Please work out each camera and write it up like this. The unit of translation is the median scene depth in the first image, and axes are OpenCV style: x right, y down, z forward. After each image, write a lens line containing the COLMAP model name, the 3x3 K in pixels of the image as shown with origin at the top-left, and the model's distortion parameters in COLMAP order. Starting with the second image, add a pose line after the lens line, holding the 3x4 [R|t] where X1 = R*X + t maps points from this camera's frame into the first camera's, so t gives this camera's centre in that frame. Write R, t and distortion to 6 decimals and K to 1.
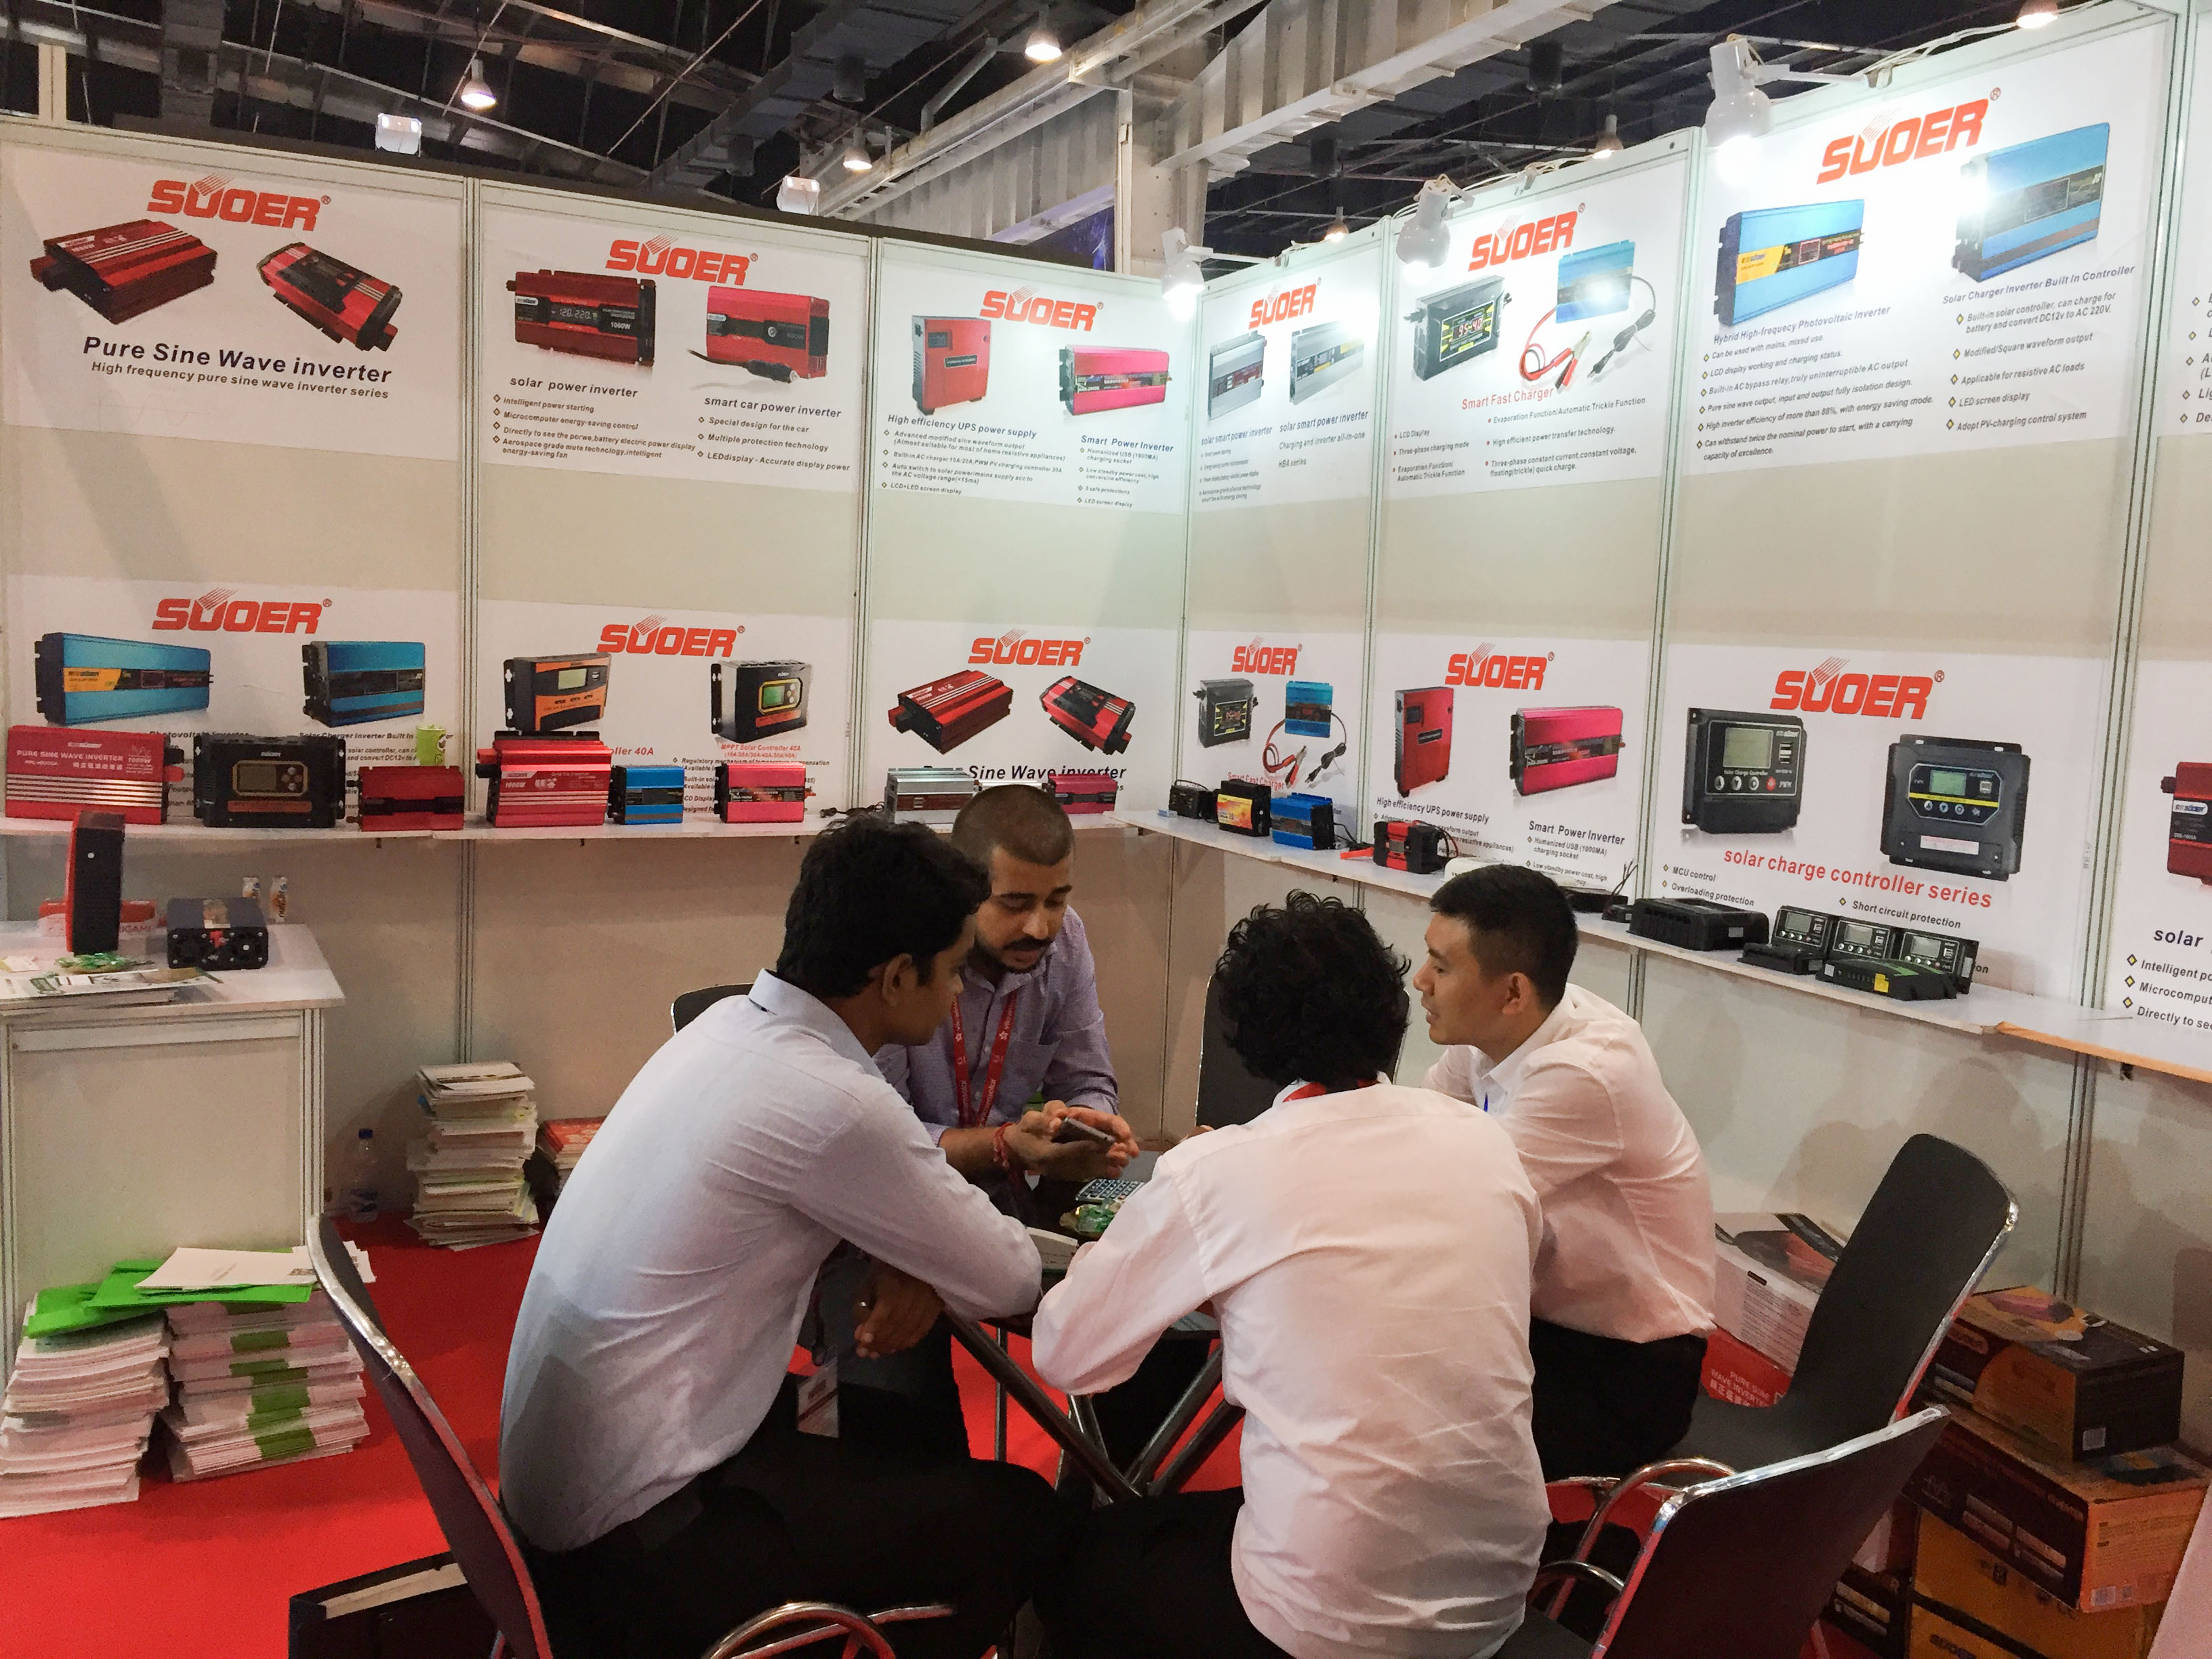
lens RADIAL K [[1875.3, 0, 1119.1], [0, 1875.3, 834.1], [0, 0, 1]] dist [0.061070, -0.076496]
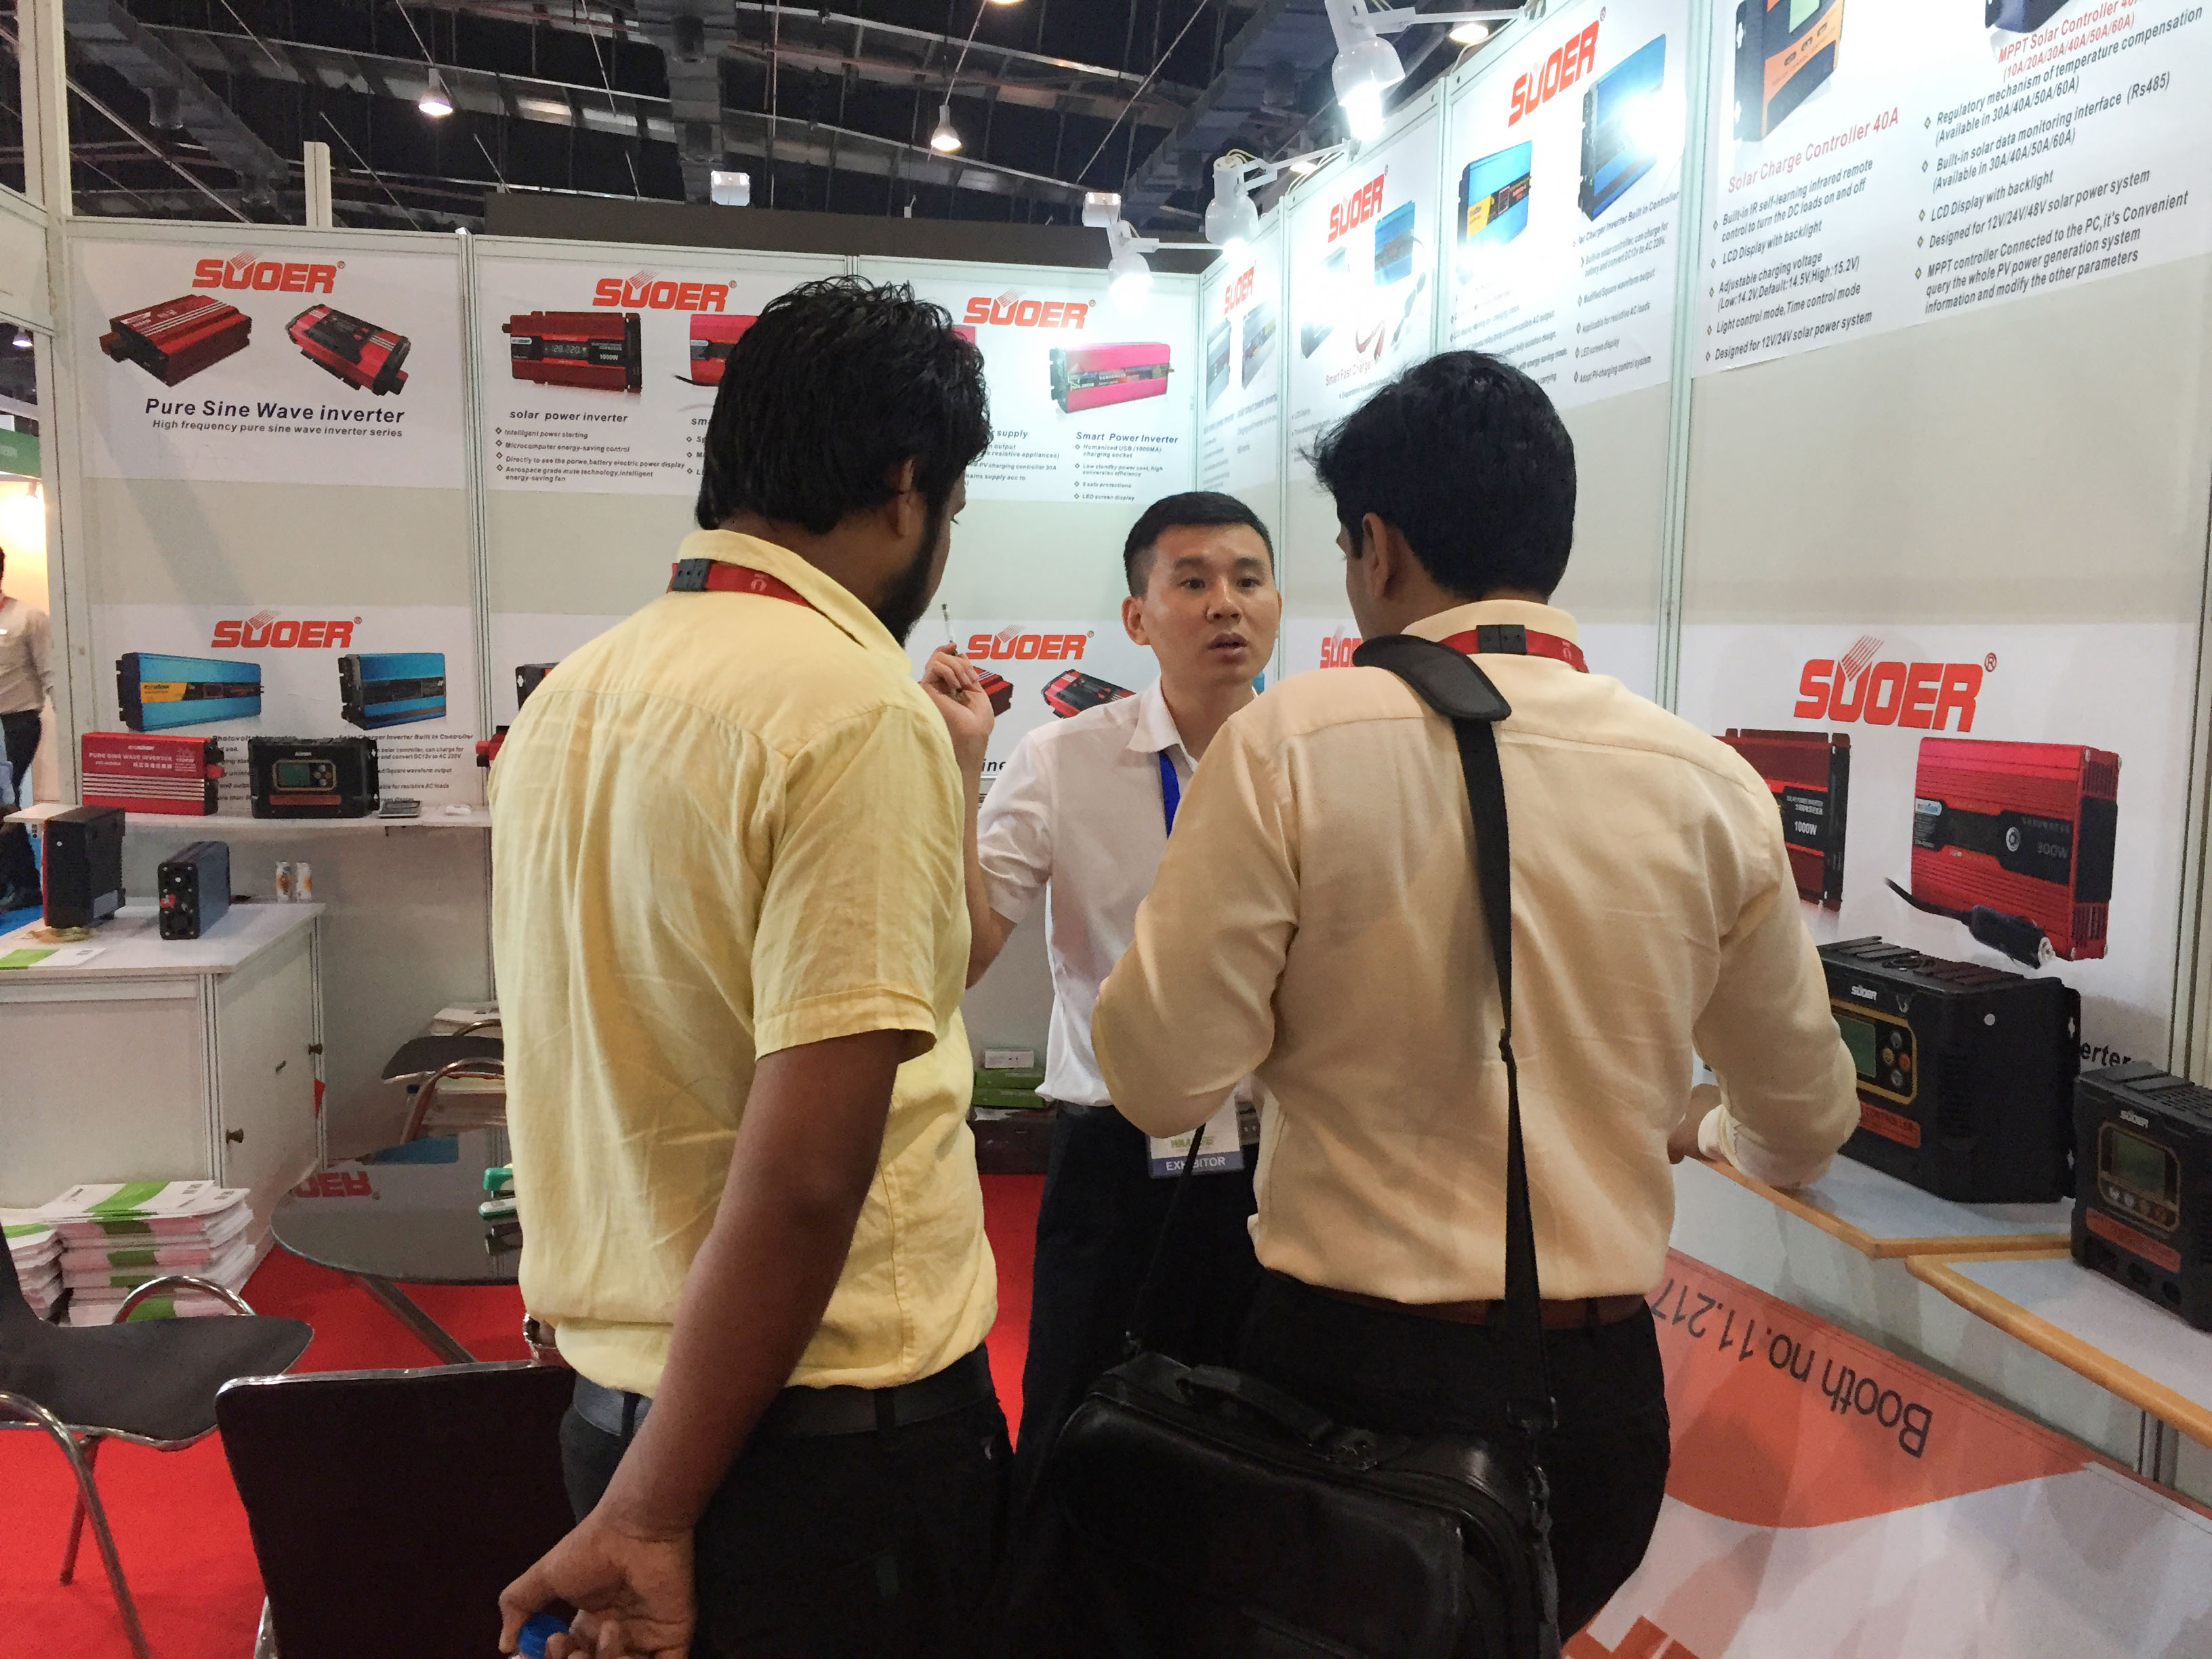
lens RADIAL K [[1875.3, 0, 1103.1], [0, 1875.3, 831.6], [0, 0, 1]] dist [0.061070, -0.076496]
pose [[0.962725, -0.000148, -0.270481, 0.309975], [-0.000159, 0.999999, -0.001115, 0.005411], [0.270481, 0.001116, 0.962725, 0.030699]]
